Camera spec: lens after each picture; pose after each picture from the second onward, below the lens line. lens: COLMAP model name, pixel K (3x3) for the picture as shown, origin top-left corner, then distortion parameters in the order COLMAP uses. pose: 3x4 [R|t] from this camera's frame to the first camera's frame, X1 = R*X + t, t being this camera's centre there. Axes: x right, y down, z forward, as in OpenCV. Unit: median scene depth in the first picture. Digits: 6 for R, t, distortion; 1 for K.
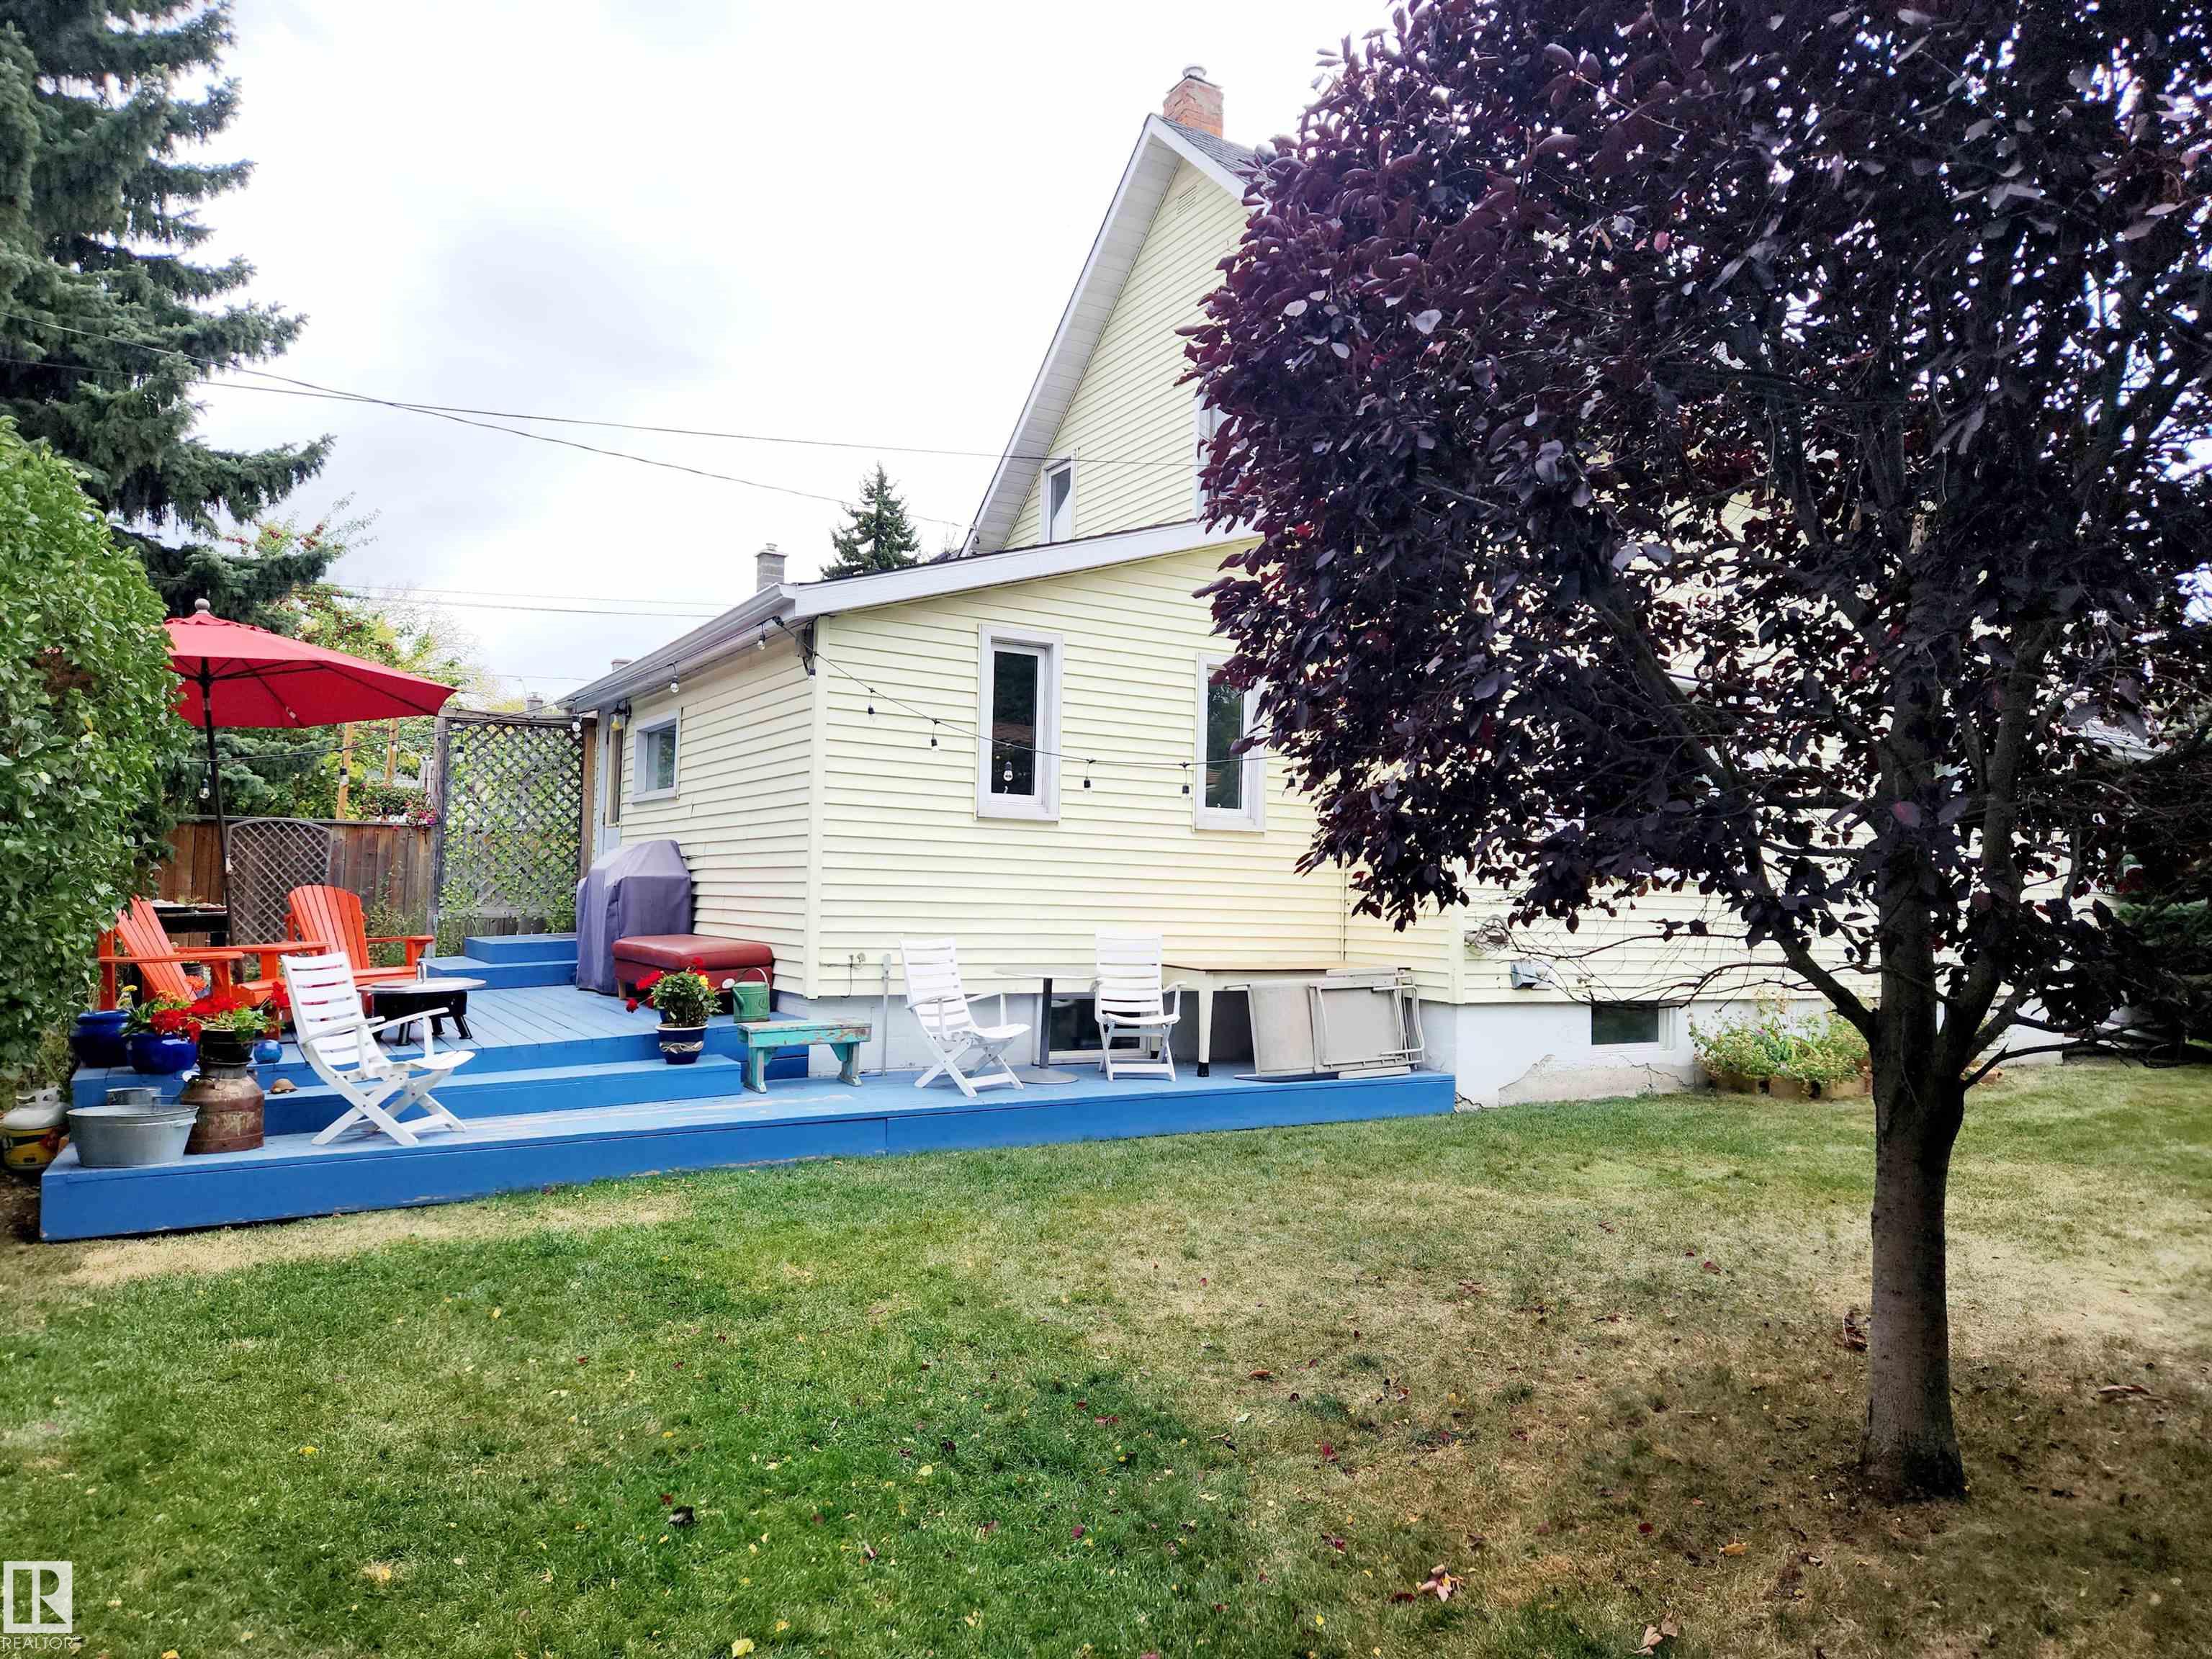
lens RADIAL K [[1441.3, 0, 1106.0], [0, 1441.3, 829.5], [0, 0, 1]] dist [0.062479, -0.050236]
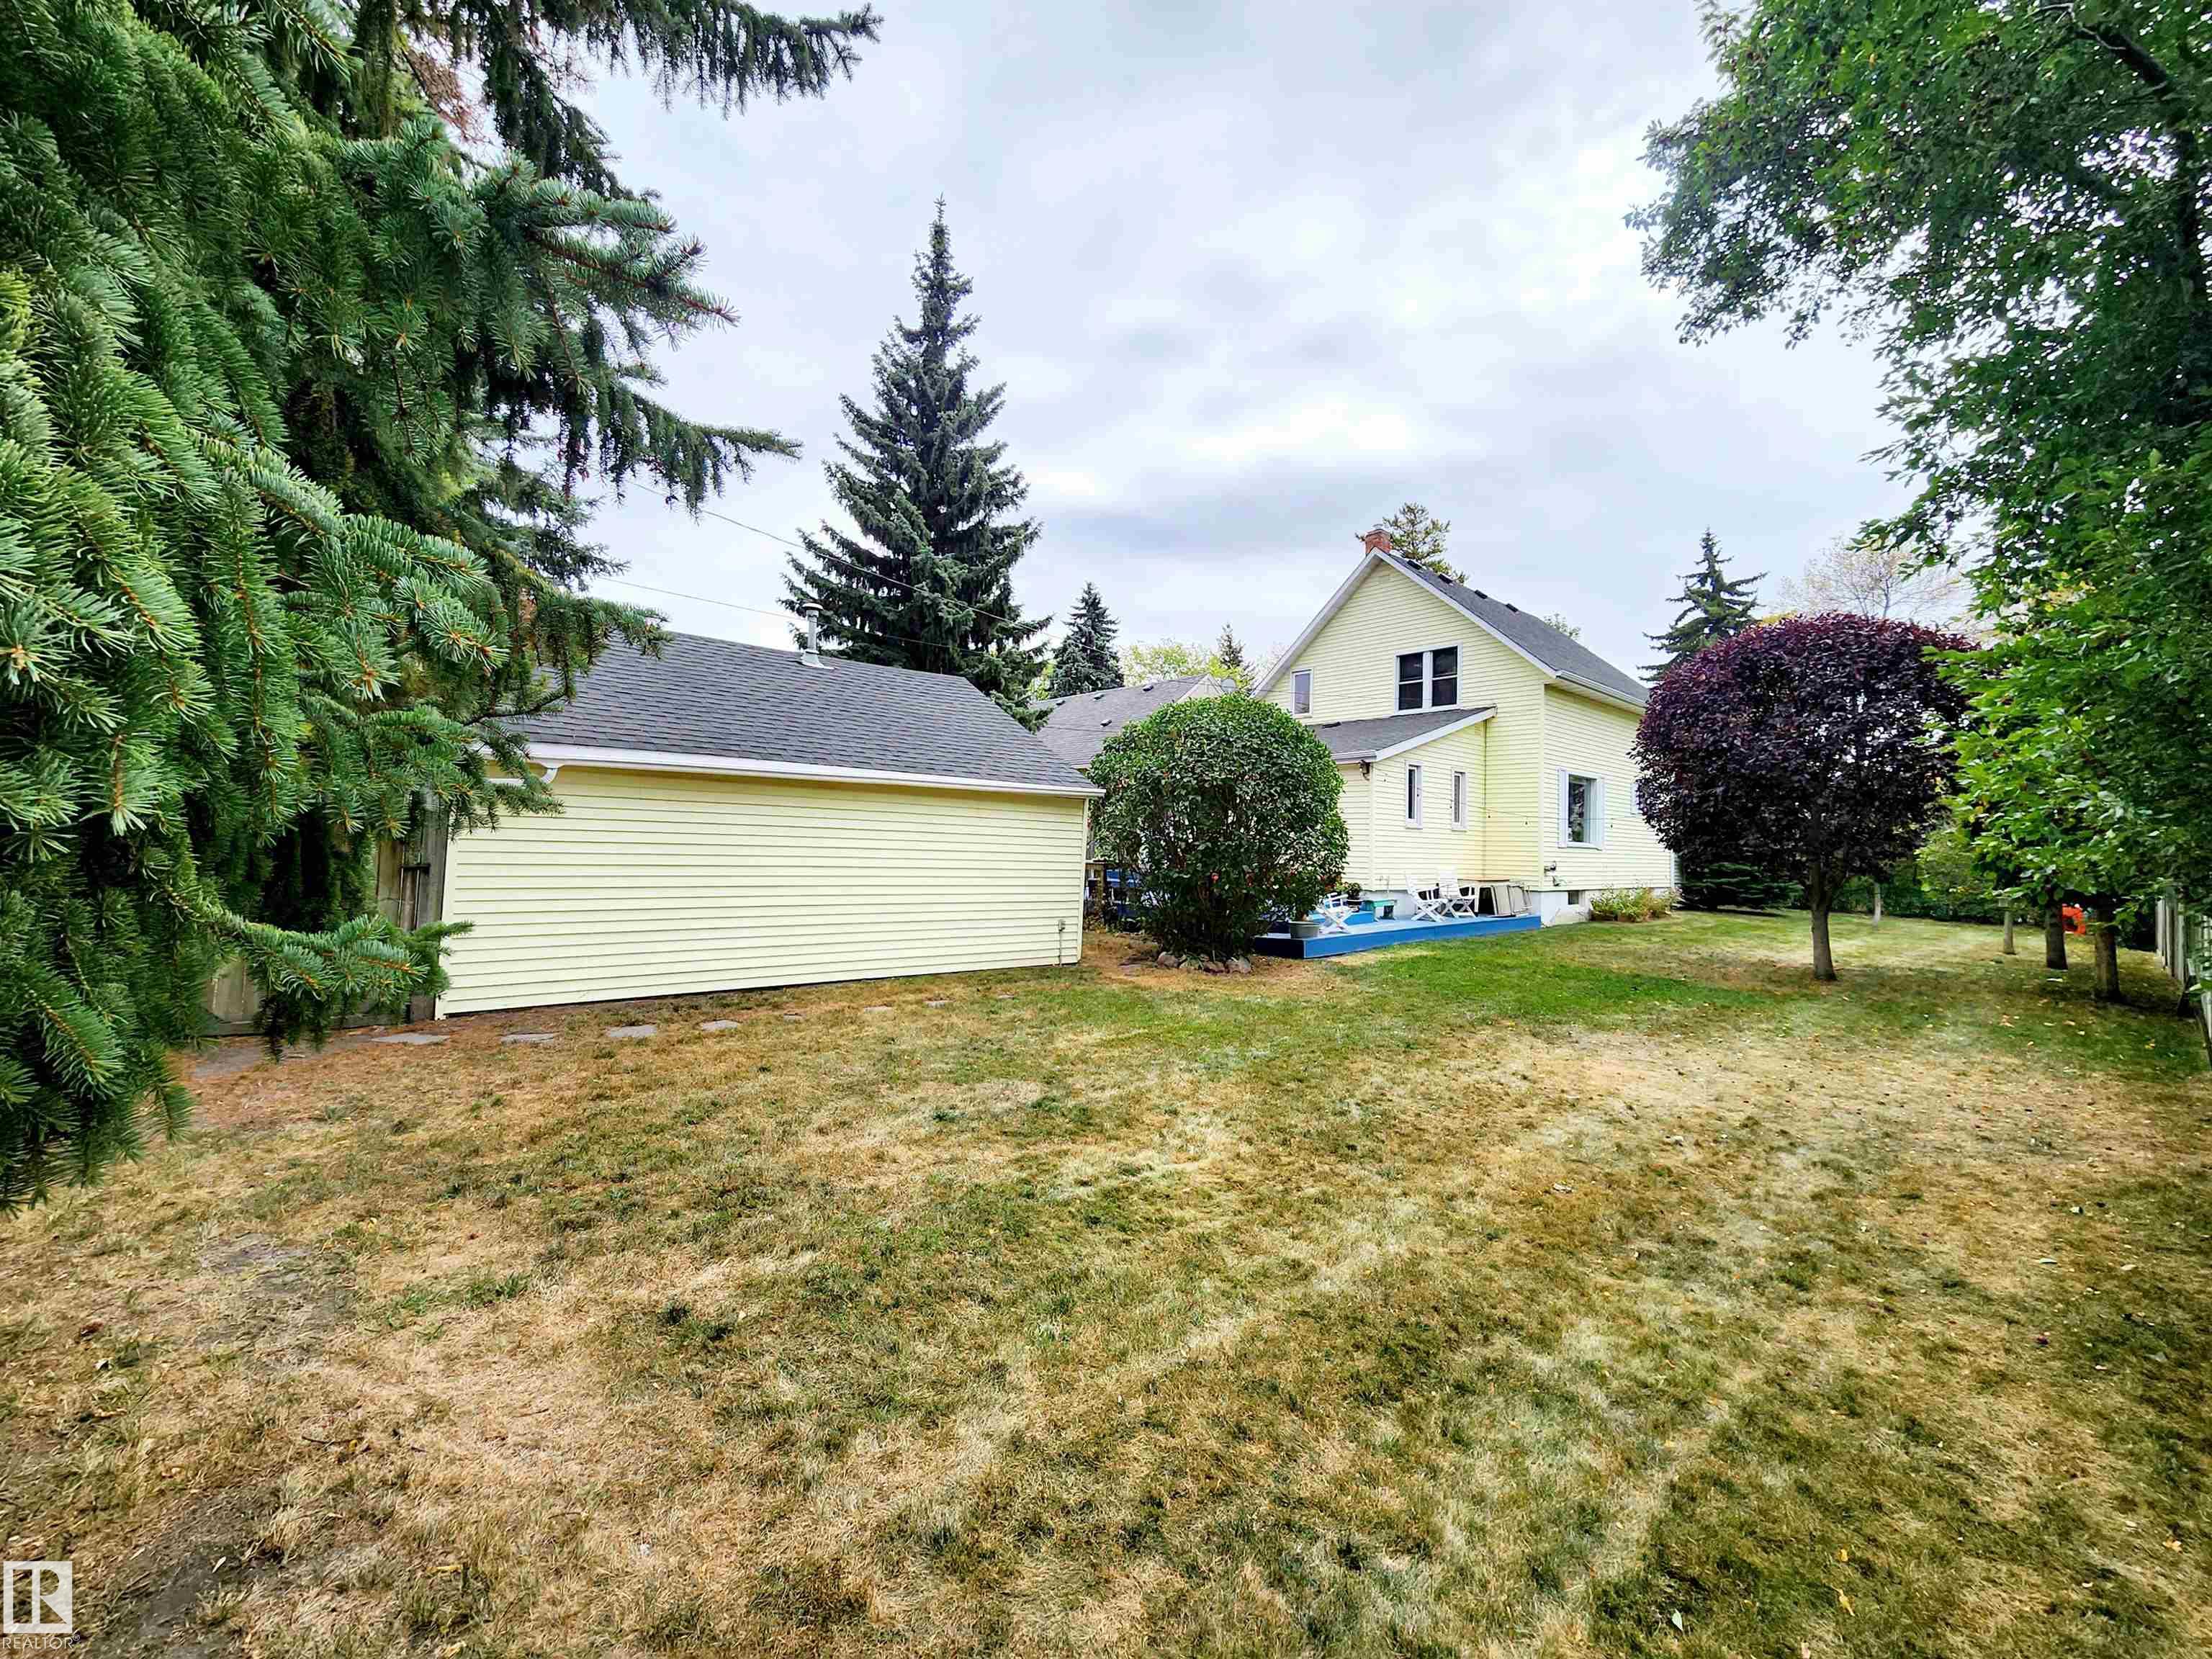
lens RADIAL K [[873.3, 0, 1106.0], [0, 873.3, 829.5], [0, 0, 1]] dist [0.000045, -0.000075]
pose [[0.986538, -0.003163, 0.163501, -1.856259], [-0.000770, 0.999712, 0.023991, -0.087454], [-0.163530, -0.023794, 0.986251, -1.148932]]
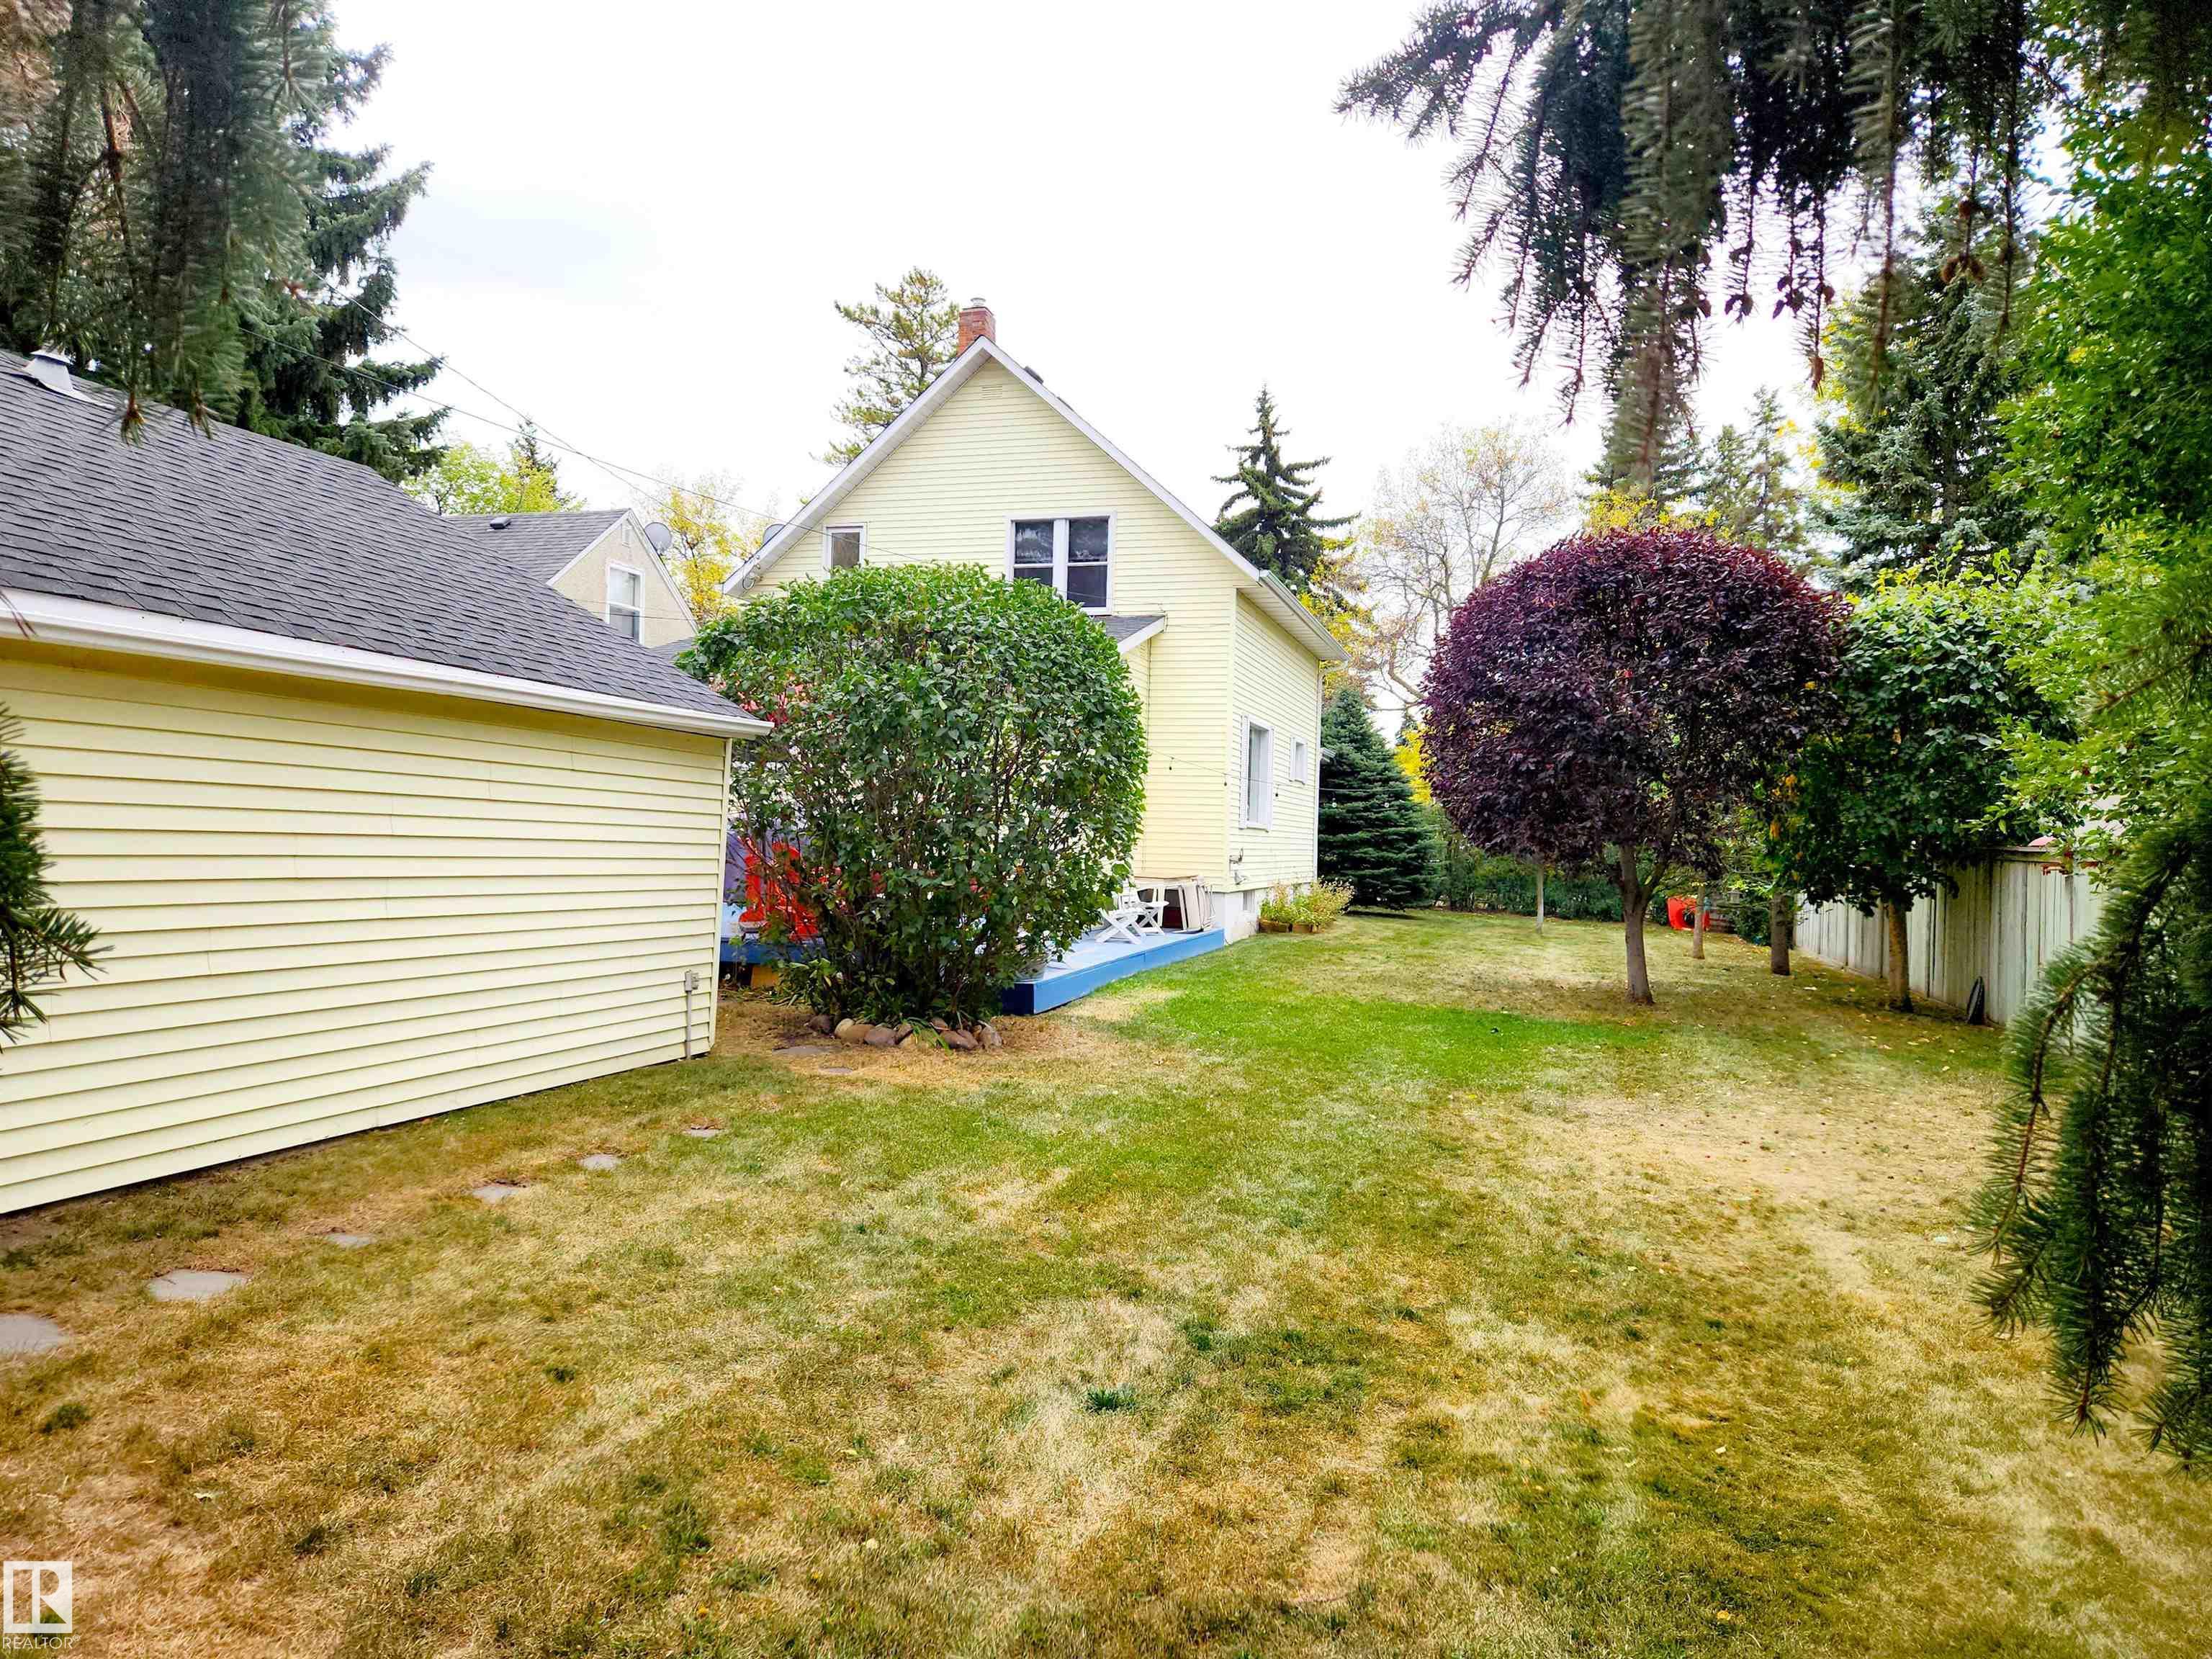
lens RADIAL K [[1441.3, 0, 1106.0], [0, 1441.3, 829.5], [0, 0, 1]] dist [0.062479, -0.050236]
pose [[0.767866, -0.003925, 0.640599, -2.407197], [-0.030463, 0.998626, 0.042633, -0.087445], [-0.639886, -0.052251, 0.766691, -0.735335]]
